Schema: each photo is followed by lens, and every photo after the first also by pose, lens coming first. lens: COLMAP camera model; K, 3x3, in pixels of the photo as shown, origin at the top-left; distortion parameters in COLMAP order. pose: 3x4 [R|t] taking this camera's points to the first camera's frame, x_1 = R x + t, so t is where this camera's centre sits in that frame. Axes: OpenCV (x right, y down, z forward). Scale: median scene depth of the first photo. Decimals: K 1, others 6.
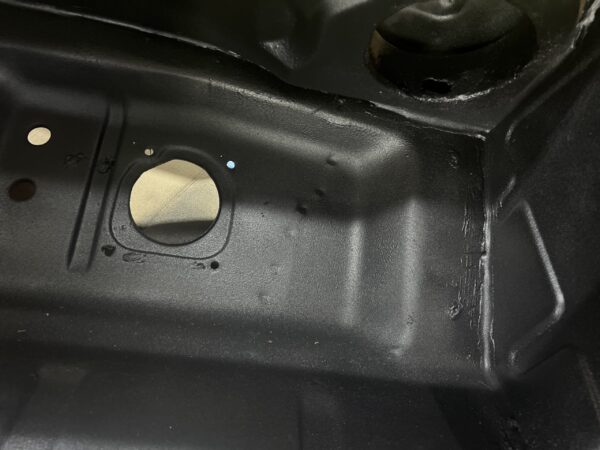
lens RADIAL K [[461.4, 0, 298.6], [0, 461.4, 223.1], [0, 0, 1]] dist [0.011967, -0.007915]
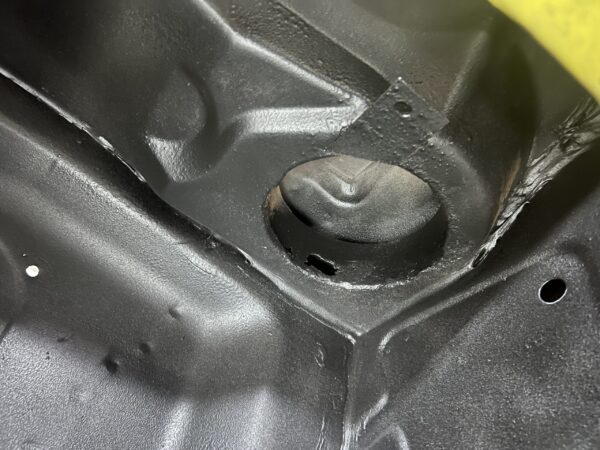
lens RADIAL K [[461.4, 0, 298.6], [0, 461.4, 223.1], [0, 0, 1]] dist [0.011967, -0.007915]
pose [[0.880455, 0.371684, 0.294365, -0.030036], [-0.215884, 0.867032, -0.449054, 0.038816], [-0.422130, 0.331823, 0.843623, 0.246636]]
